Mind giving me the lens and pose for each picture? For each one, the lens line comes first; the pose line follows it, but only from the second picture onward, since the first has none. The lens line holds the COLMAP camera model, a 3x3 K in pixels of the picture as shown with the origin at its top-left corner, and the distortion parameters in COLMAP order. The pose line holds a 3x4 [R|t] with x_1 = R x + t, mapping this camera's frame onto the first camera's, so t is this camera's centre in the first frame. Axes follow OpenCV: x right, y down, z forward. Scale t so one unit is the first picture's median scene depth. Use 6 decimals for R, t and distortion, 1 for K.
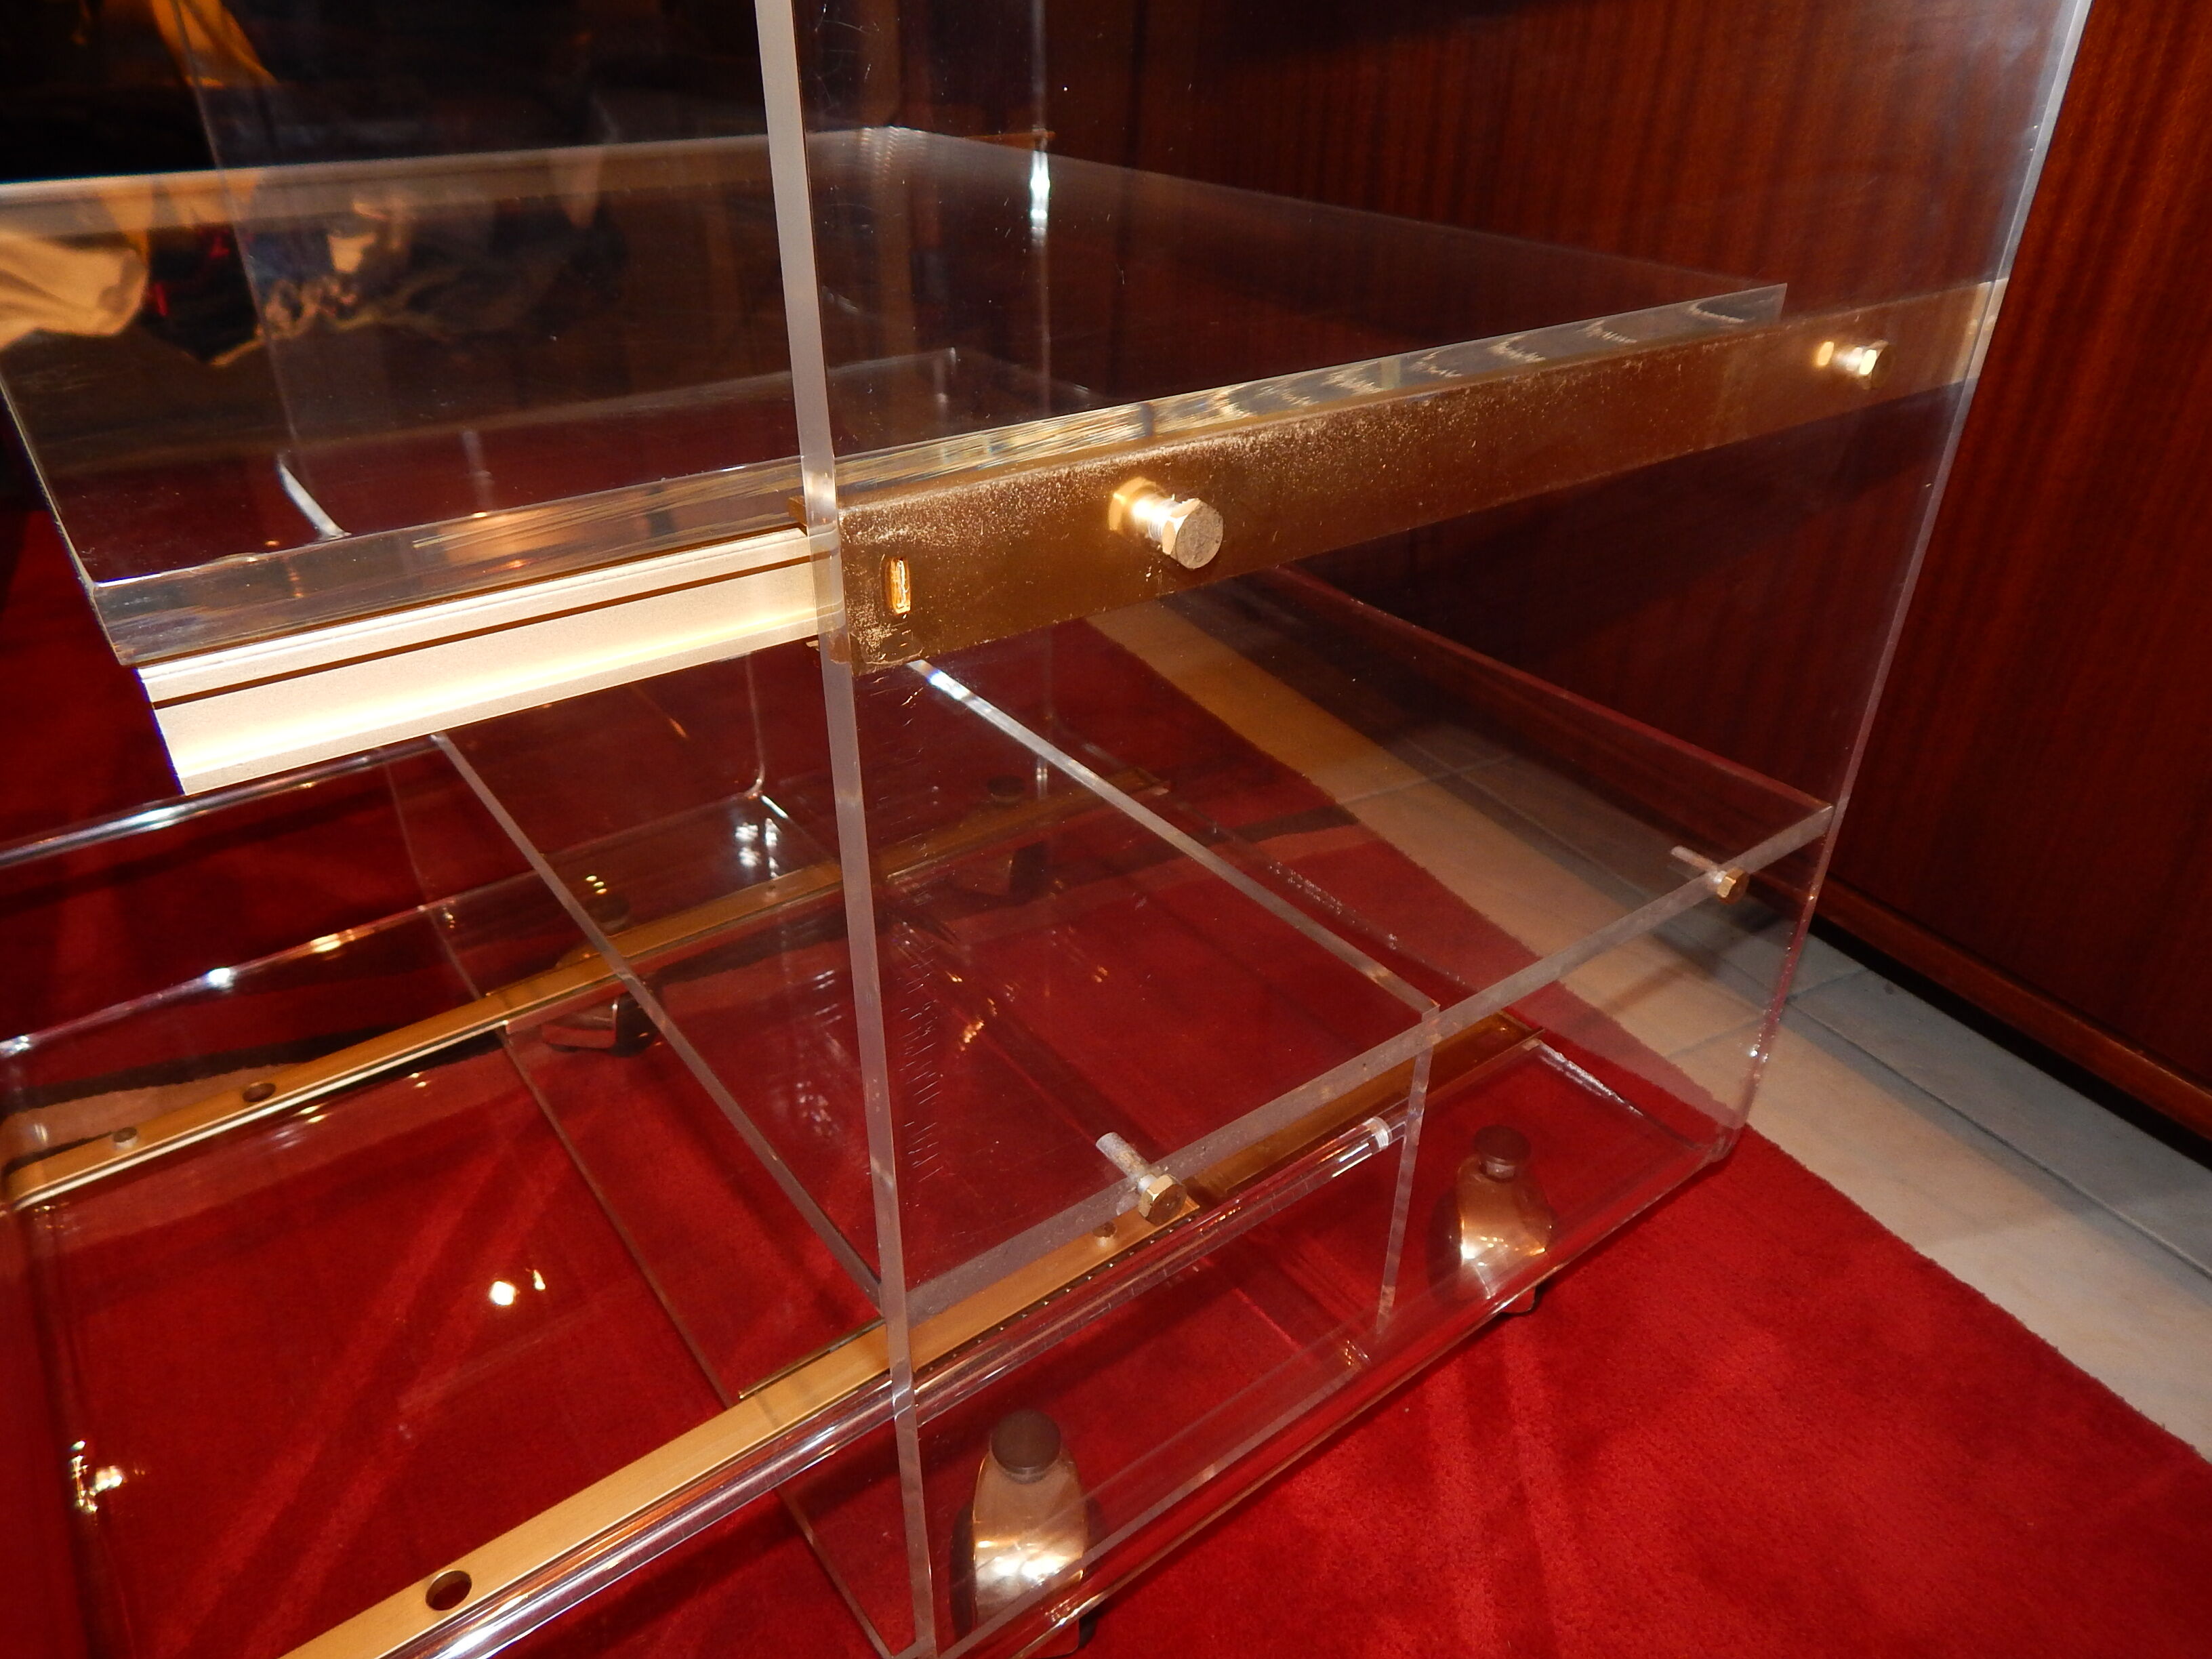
lens RADIAL K [[1435.2, 0, 1112.5], [0, 1435.2, 816.4], [0, 0, 1]] dist [-0.002182, -0.001588]
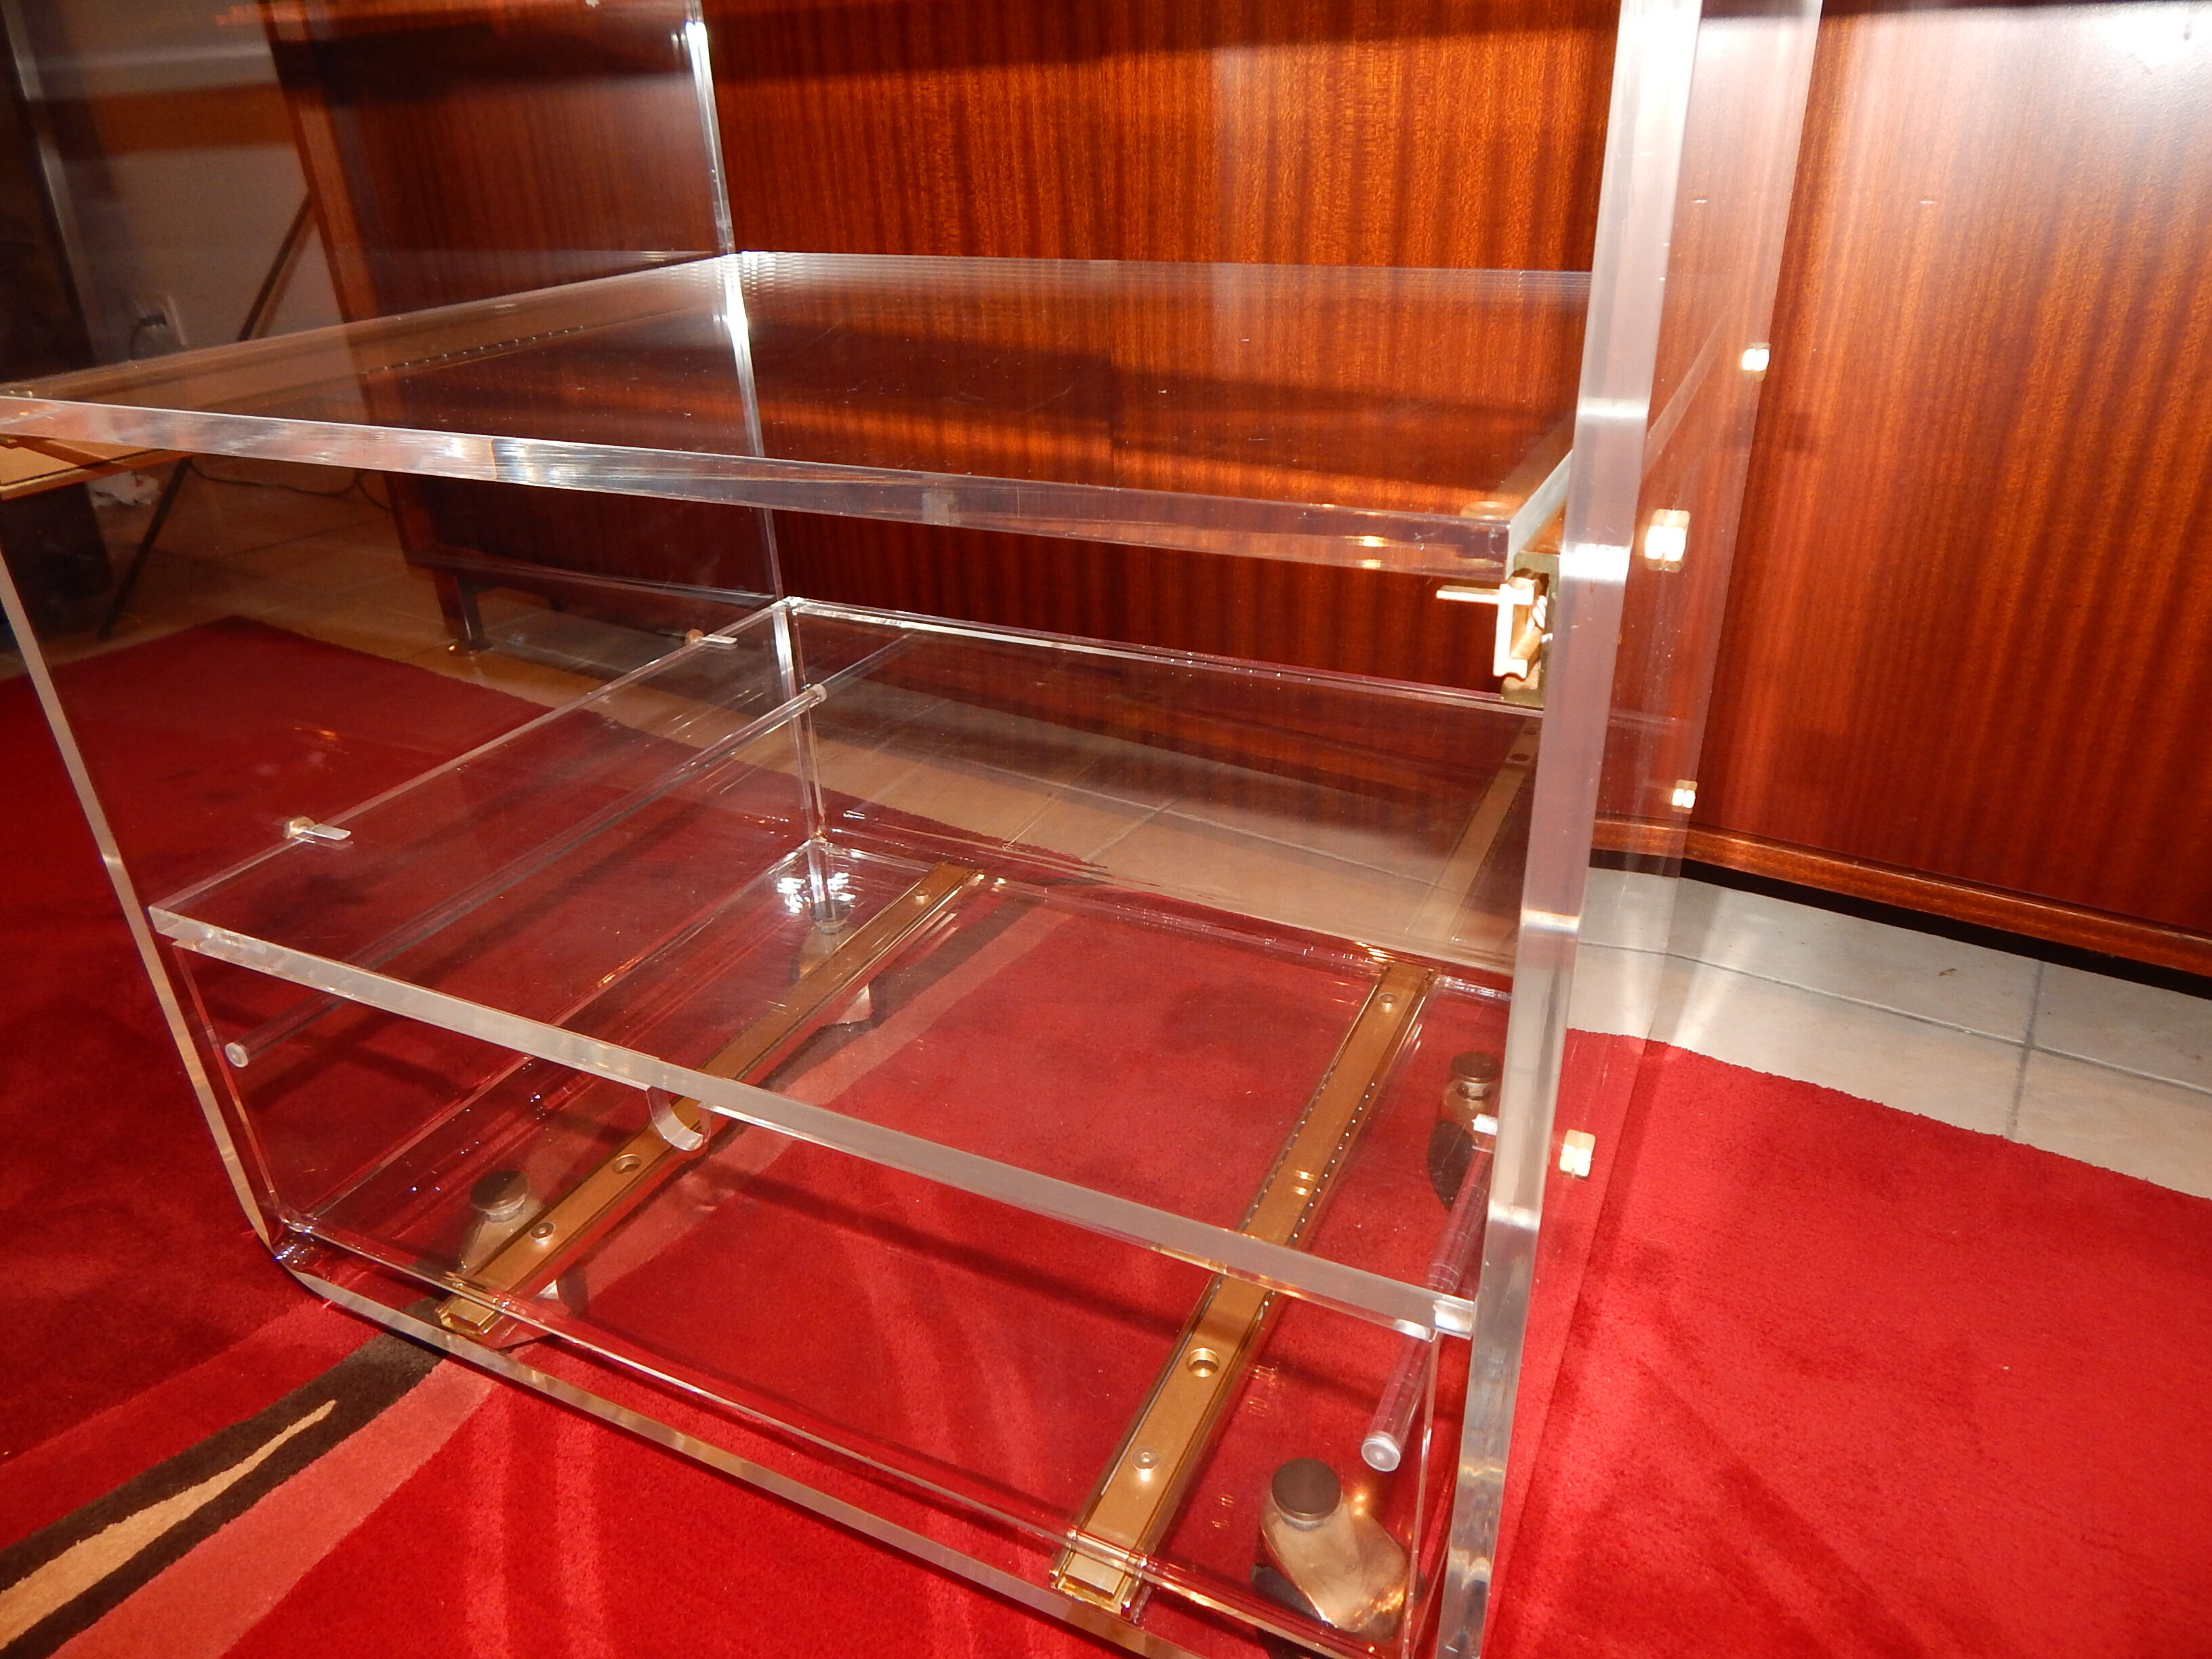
lens RADIAL K [[1439.0, 0, 1116.1], [0, 1439.0, 806.6], [0, 0, 1]] dist [0.002099, 0.000173]
pose [[0.887211, -0.243820, 0.391674, -0.423596], [0.274319, 0.961365, -0.022925, -0.043765], [-0.370952, 0.127783, 0.919818, 0.048335]]
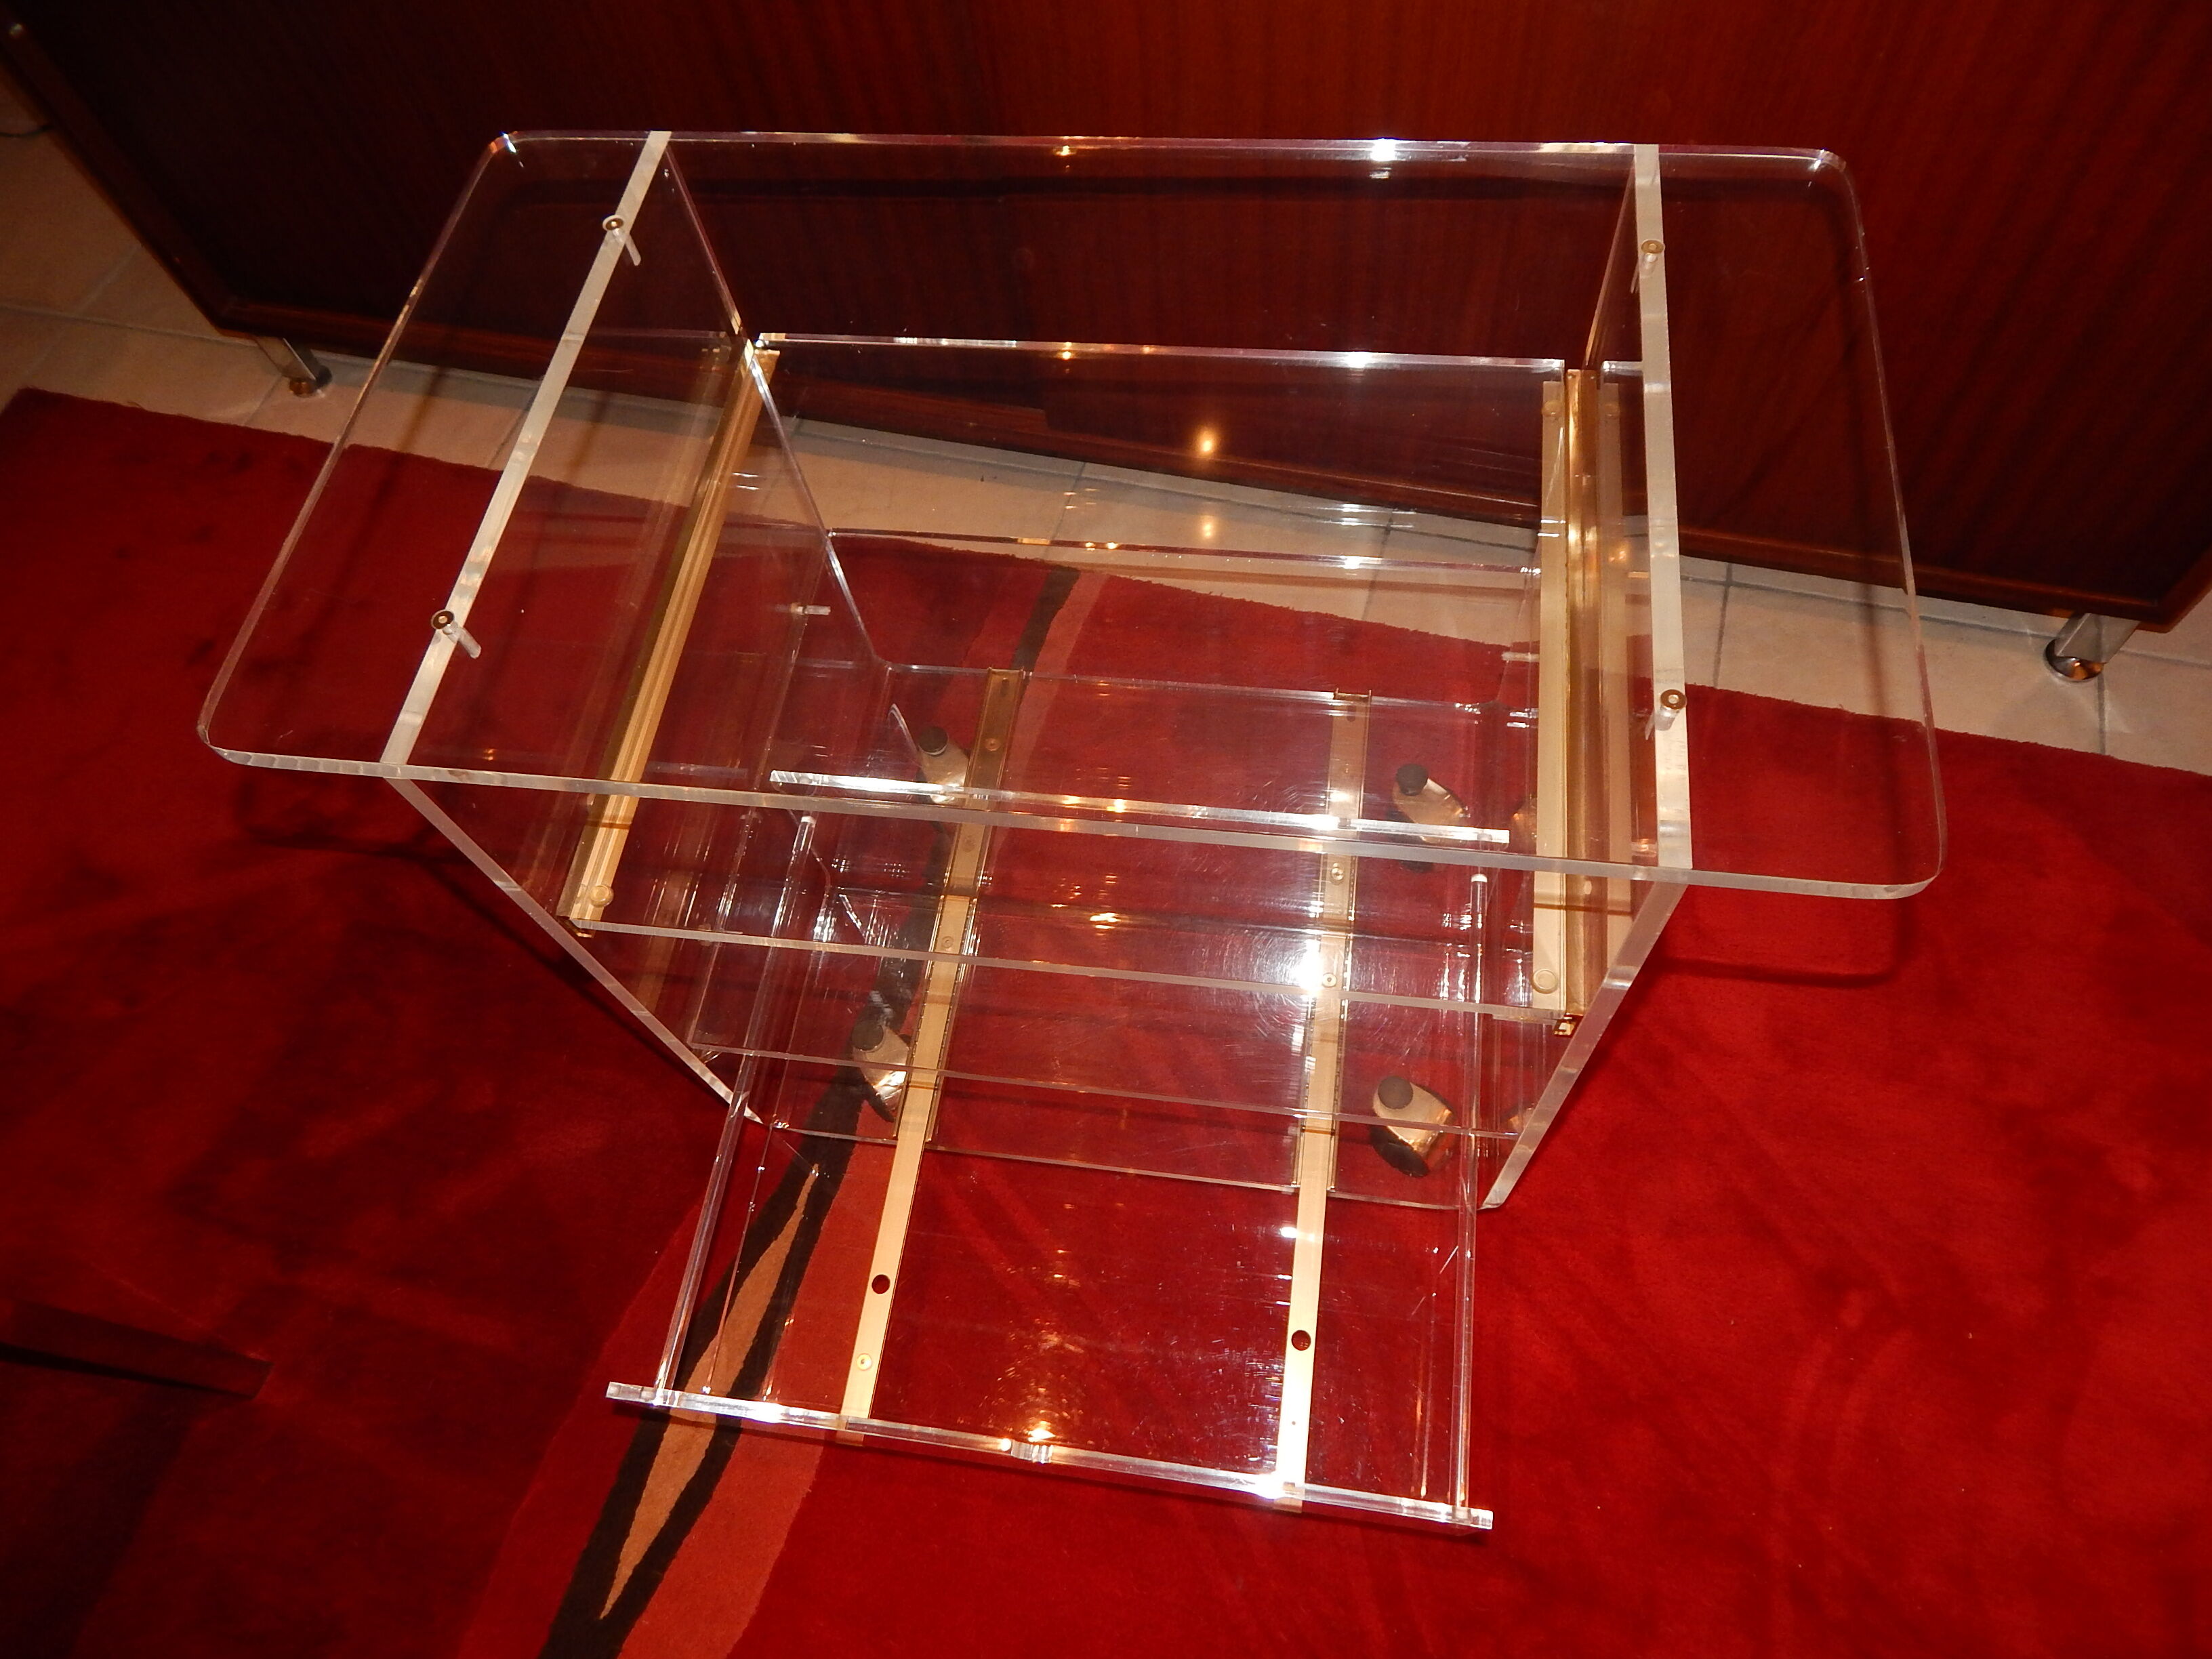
lens RADIAL K [[1453.2, 0, 1109.3], [0, 1453.2, 808.4], [0, 0, 1]] dist [0.002901, 0.003230]
pose [[0.707443, -0.656261, 0.262385, -0.559362], [0.445337, 0.702181, 0.555532, -1.043819], [-0.548816, -0.276158, 0.789011, -0.251688]]
